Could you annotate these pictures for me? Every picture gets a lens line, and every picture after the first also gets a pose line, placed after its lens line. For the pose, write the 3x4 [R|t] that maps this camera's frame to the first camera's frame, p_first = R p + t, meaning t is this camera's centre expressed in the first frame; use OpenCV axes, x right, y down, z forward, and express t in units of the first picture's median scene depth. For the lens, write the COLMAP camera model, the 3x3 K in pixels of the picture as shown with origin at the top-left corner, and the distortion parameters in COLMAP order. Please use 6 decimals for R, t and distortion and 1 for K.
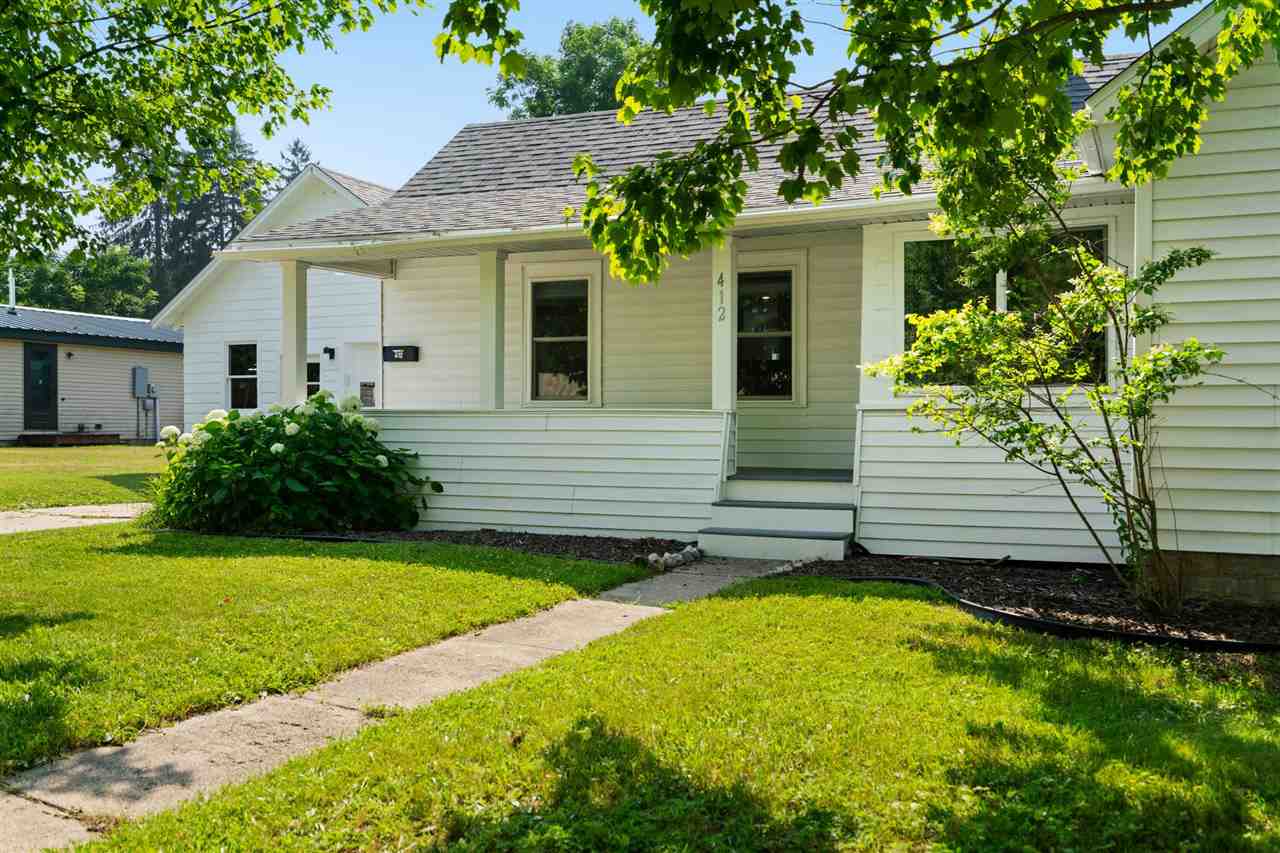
lens RADIAL K [[1201.9, 0, 641.7], [0, 1201.9, 426.8], [0, 0, 1]] dist [0.021320, 0.000000]
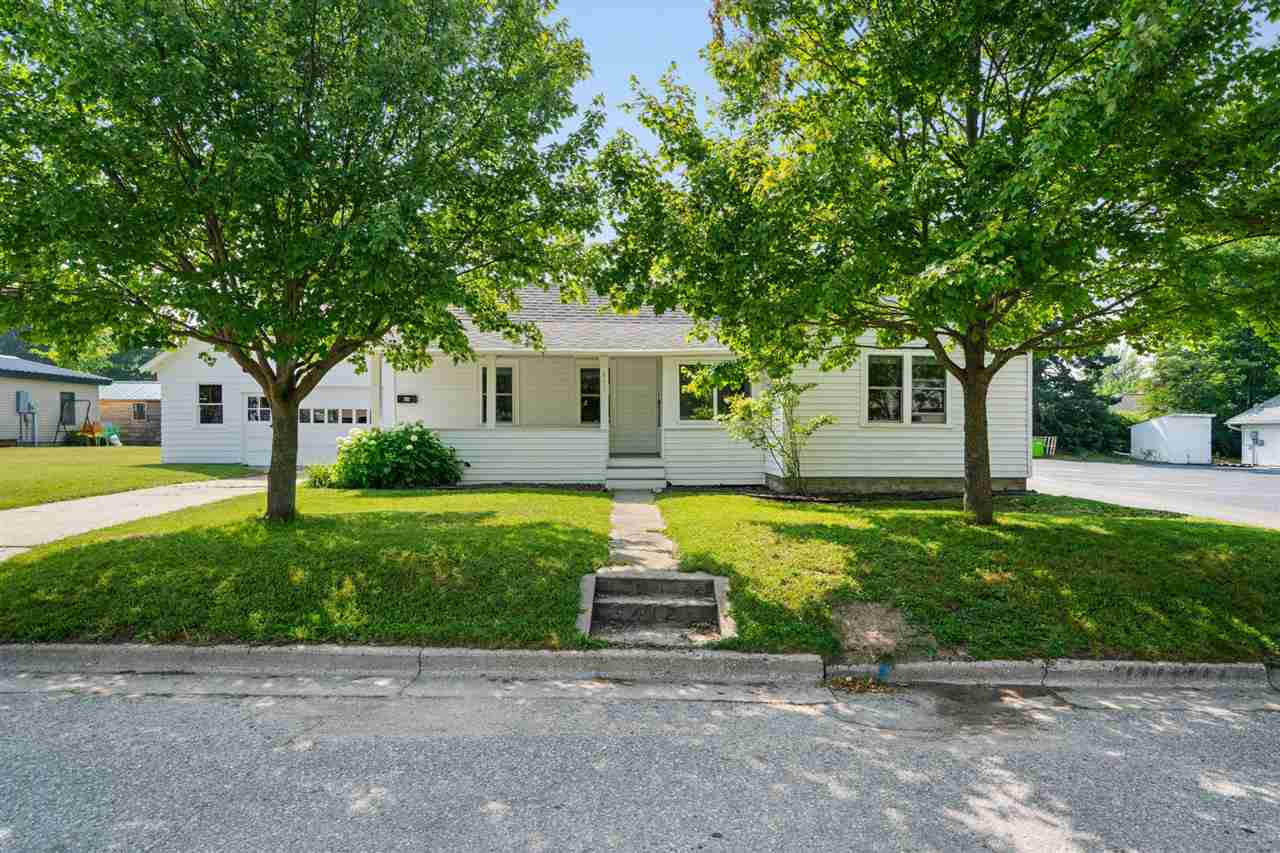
lens RADIAL K [[724.3, 0, 641.5], [0, 724.3, 424.2], [0, 0, 1]] dist [-0.000109, 0.000071]
pose [[0.885435, 0.001718, 0.464761, -0.513386], [0.001170, 0.999982, -0.005926, -0.014364], [-0.464763, 0.005791, 0.885416, -0.303388]]
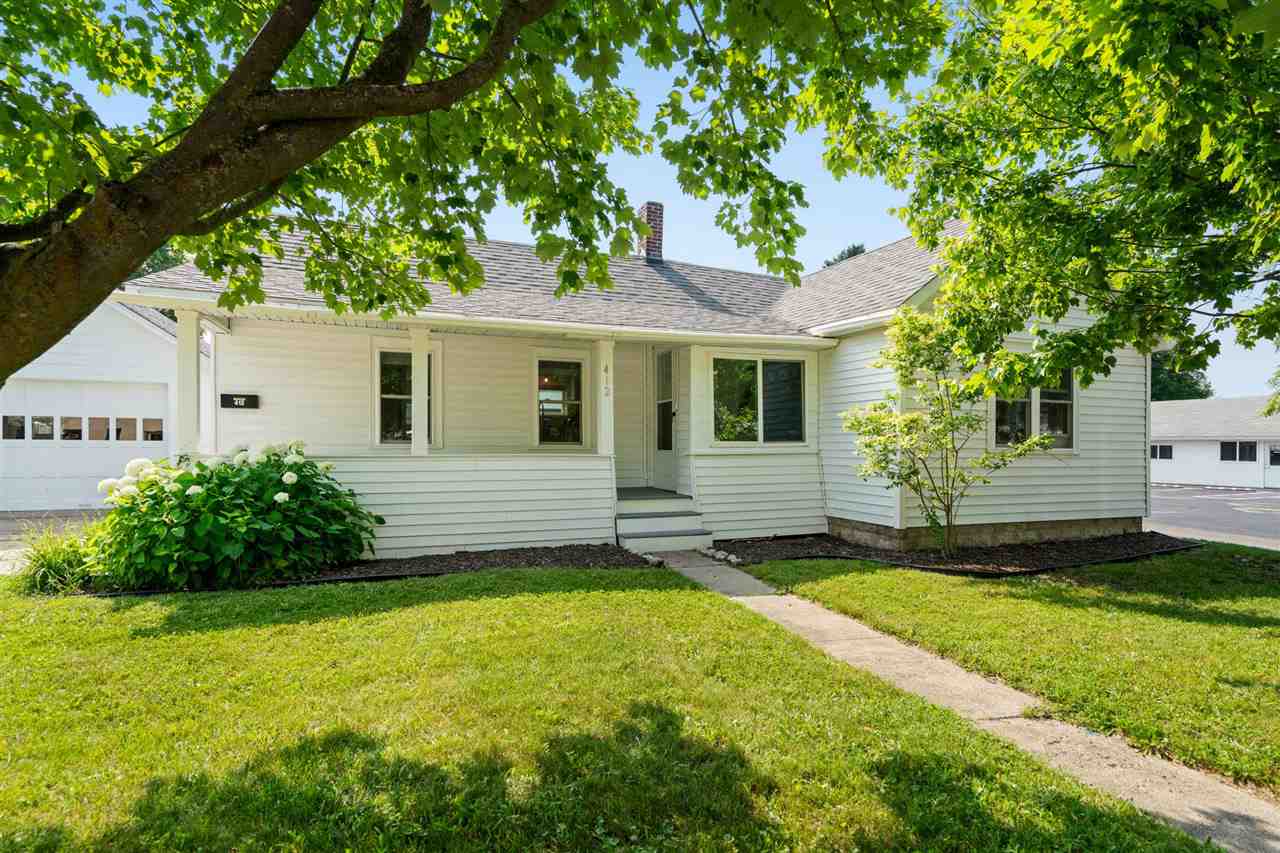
lens RADIAL K [[668.3, 0, 633.6], [0, 668.3, 440.0], [0, 0, 1]] dist [0.002780, -0.000141]
pose [[0.698746, 0.001599, 0.715368, -0.484642], [-0.001647, 0.999998, -0.000626, -0.030496], [-0.715368, -0.000741, 0.698748, 0.366445]]
